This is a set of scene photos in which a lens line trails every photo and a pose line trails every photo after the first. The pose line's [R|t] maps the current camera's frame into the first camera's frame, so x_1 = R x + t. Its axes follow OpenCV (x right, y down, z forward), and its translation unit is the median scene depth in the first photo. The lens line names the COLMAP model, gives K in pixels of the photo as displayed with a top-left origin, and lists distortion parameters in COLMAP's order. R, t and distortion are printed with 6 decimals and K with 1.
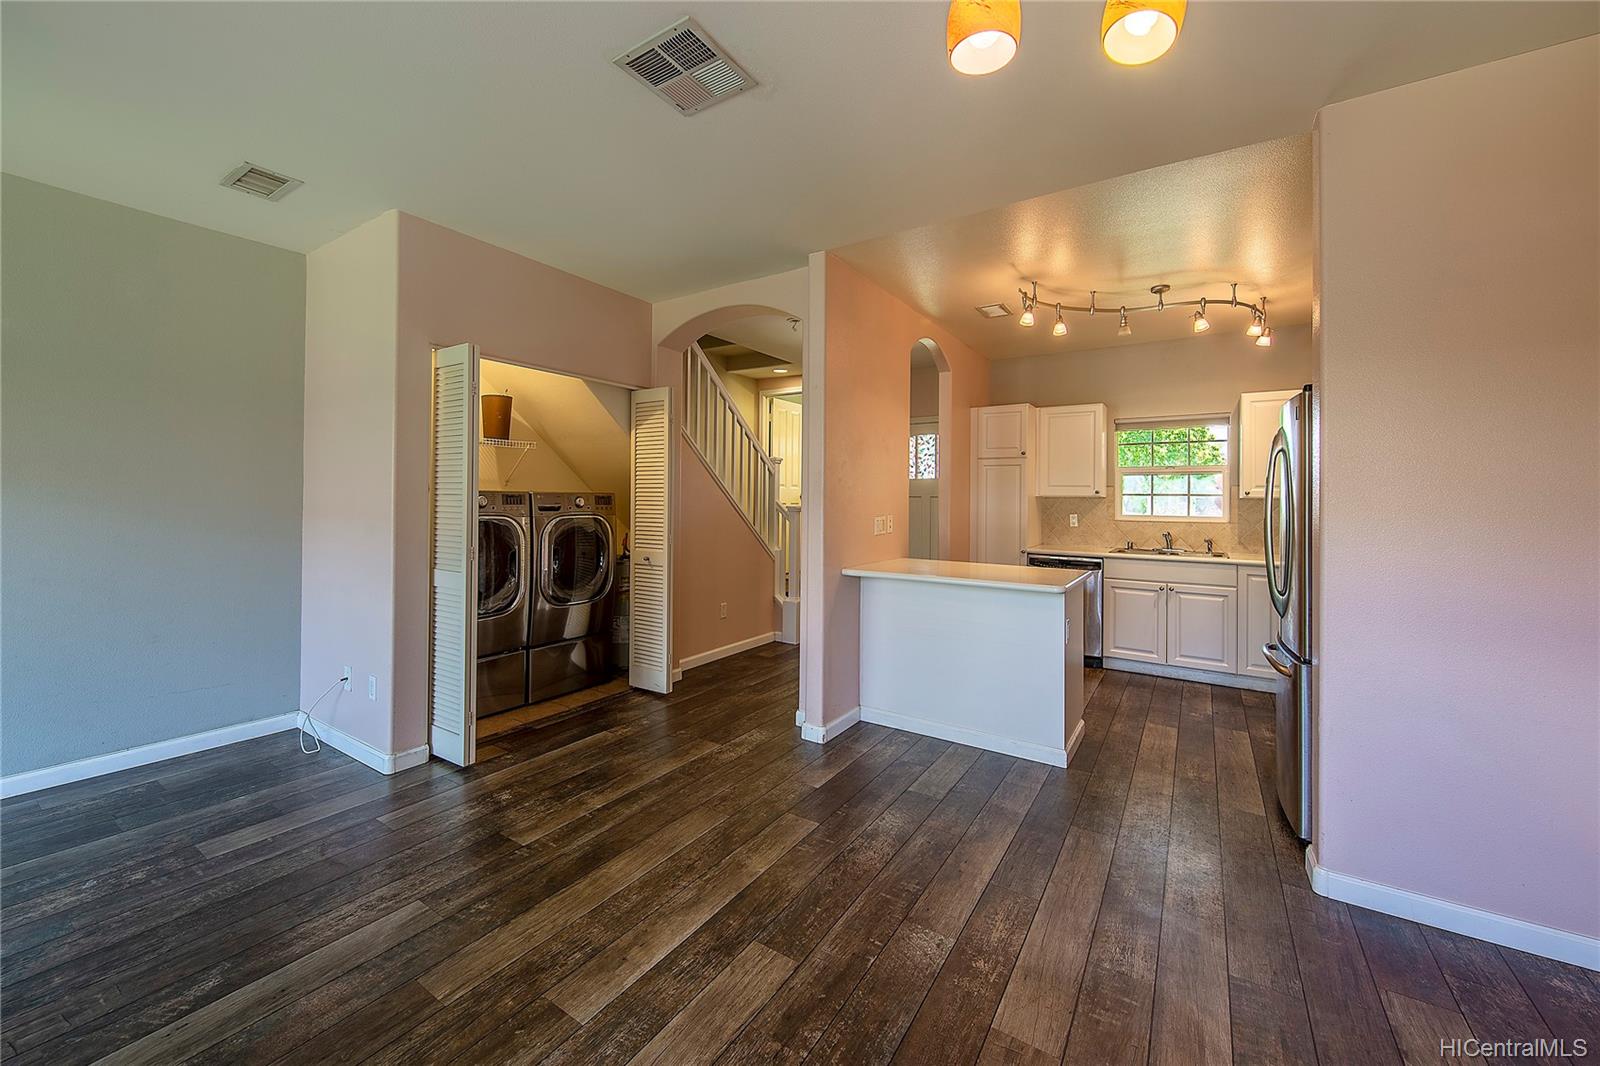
lens RADIAL K [[605.3, 0, 797.8], [0, 605.3, 490.5], [0, 0, 1]] dist [0.000806, -0.000085]
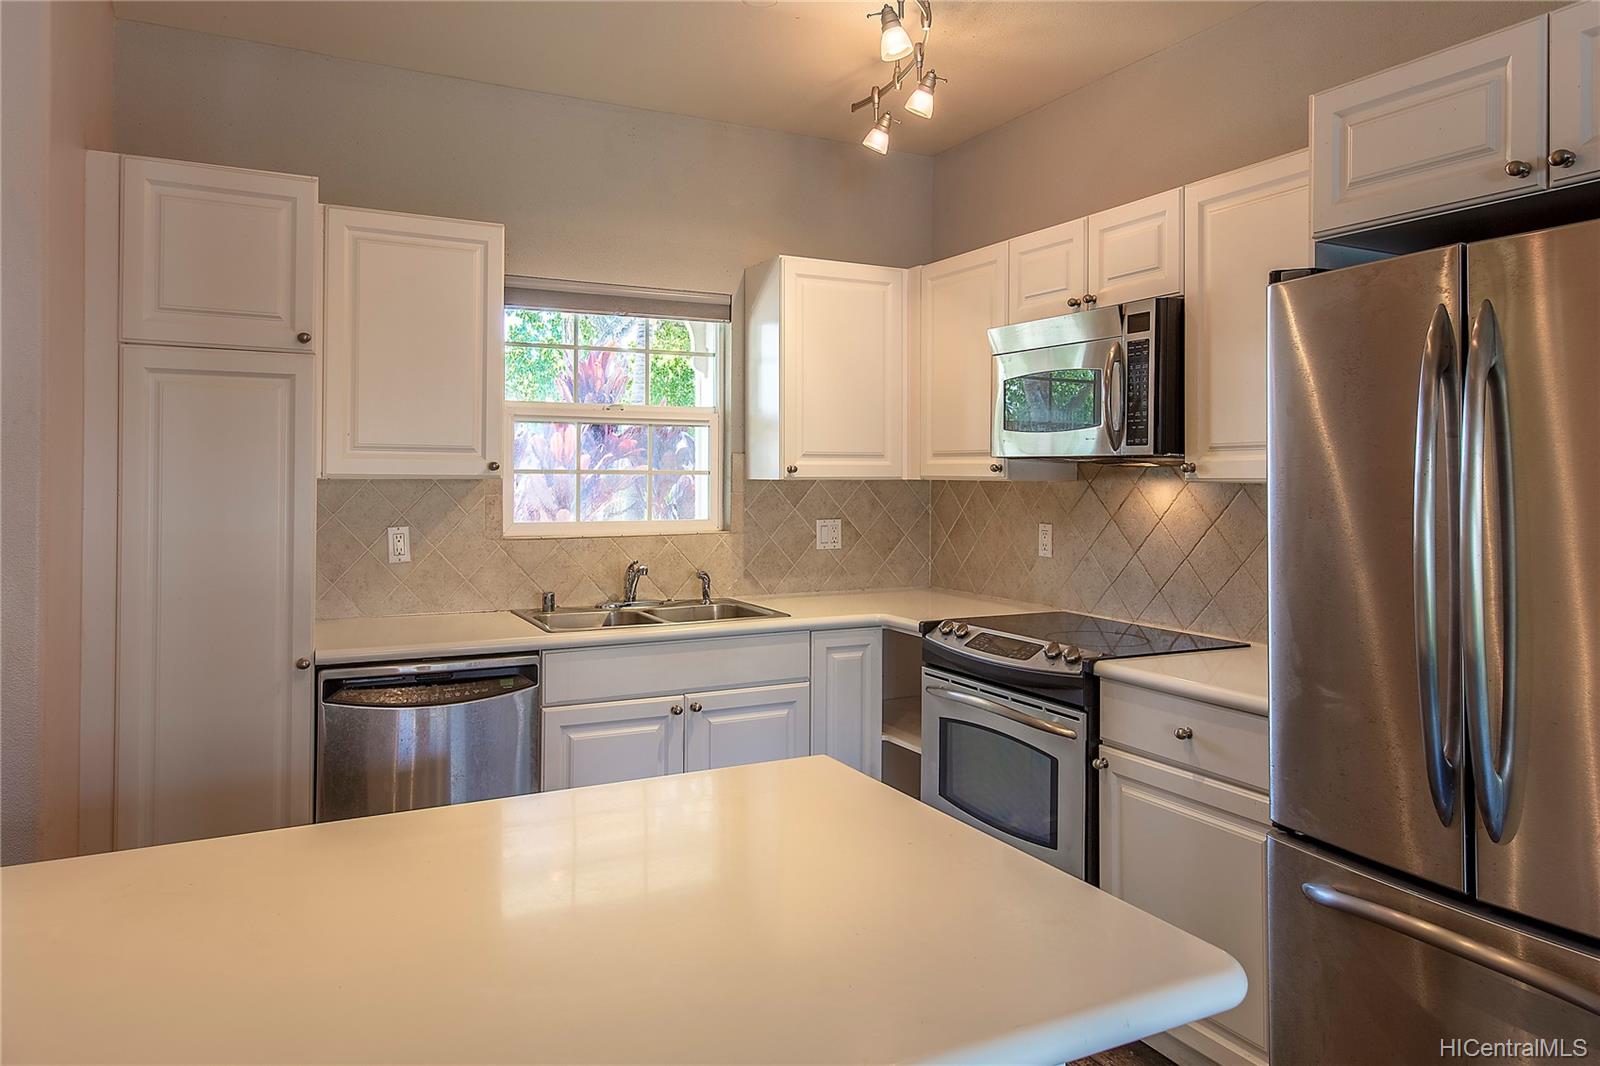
lens RADIAL K [[1073.6, 0, 803.6], [0, 1073.6, 462.5], [0, 0, 1]] dist [0.018537, 0.000274]
pose [[0.485901, 0.001843, 0.874012, 0.022061], [-0.009273, 0.999952, 0.003047, -0.003003], [-0.873965, -0.009585, 0.485895, 0.519319]]
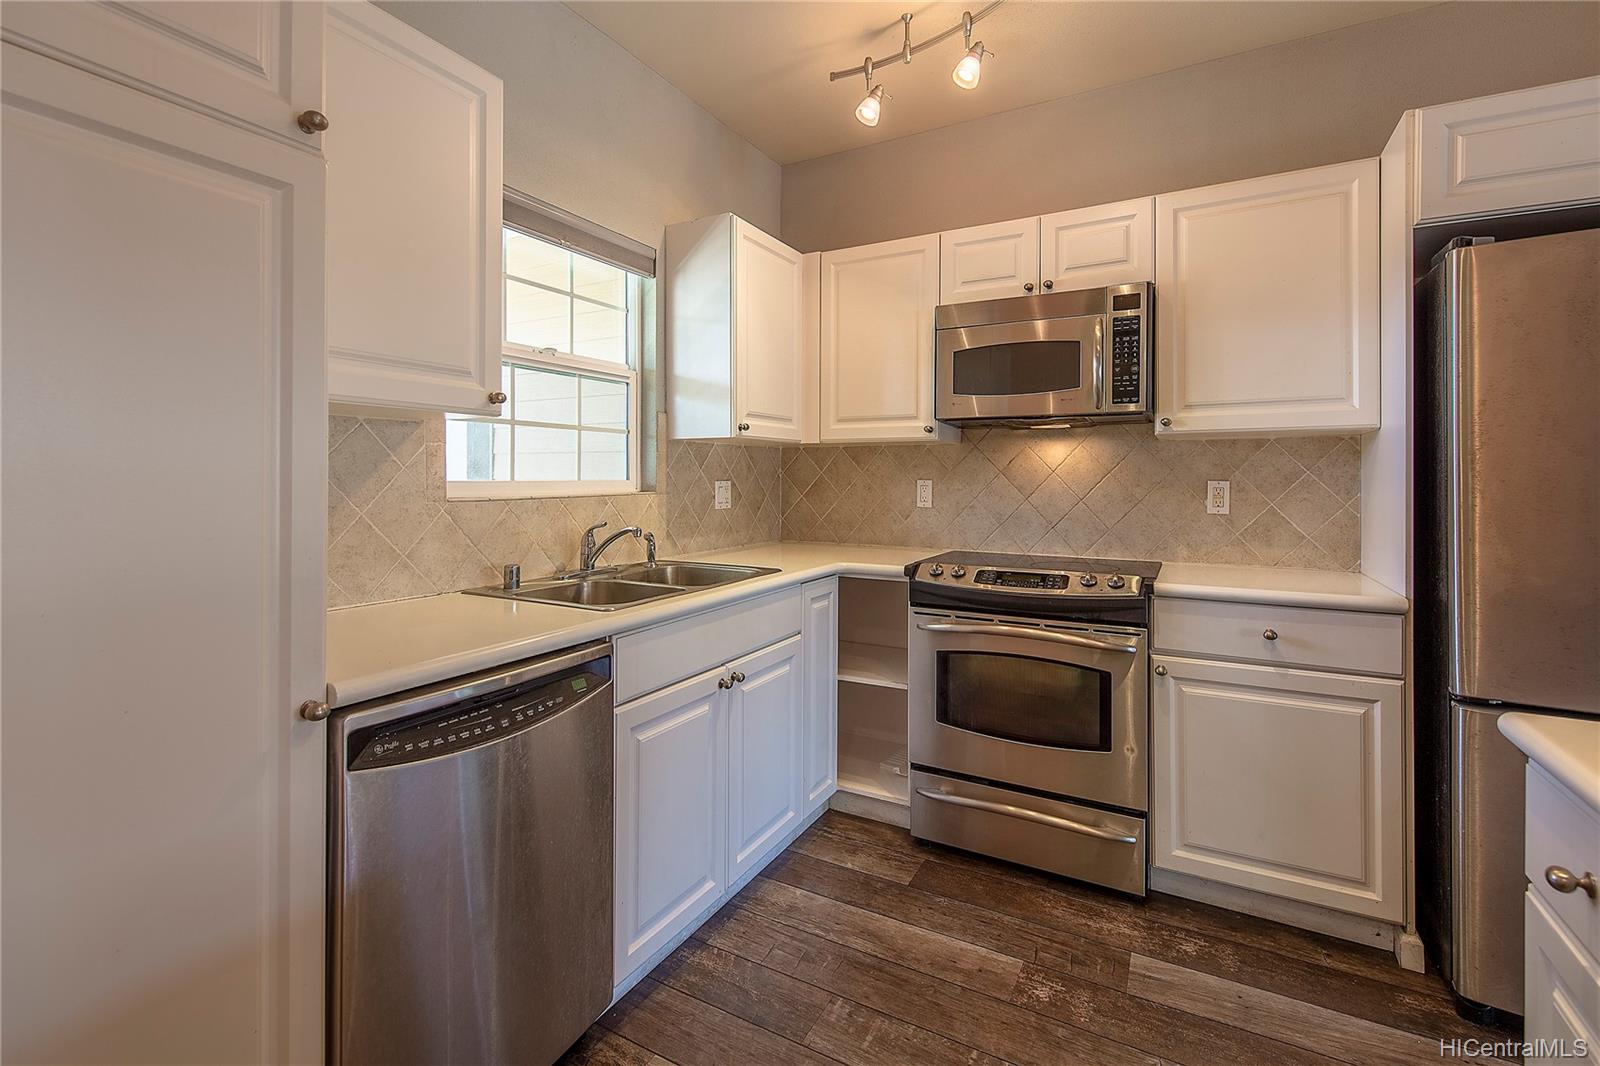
lens RADIAL K [[715.2, 0, 797.9], [0, 715.2, 477.4], [0, 0, 1]] dist [0.002069, -0.000006]
pose [[-0.079748, -0.010075, 0.996764, 0.163034], [-0.013476, 0.999868, 0.009028, 0.033297], [-0.996724, -0.012712, -0.079873, 0.880546]]
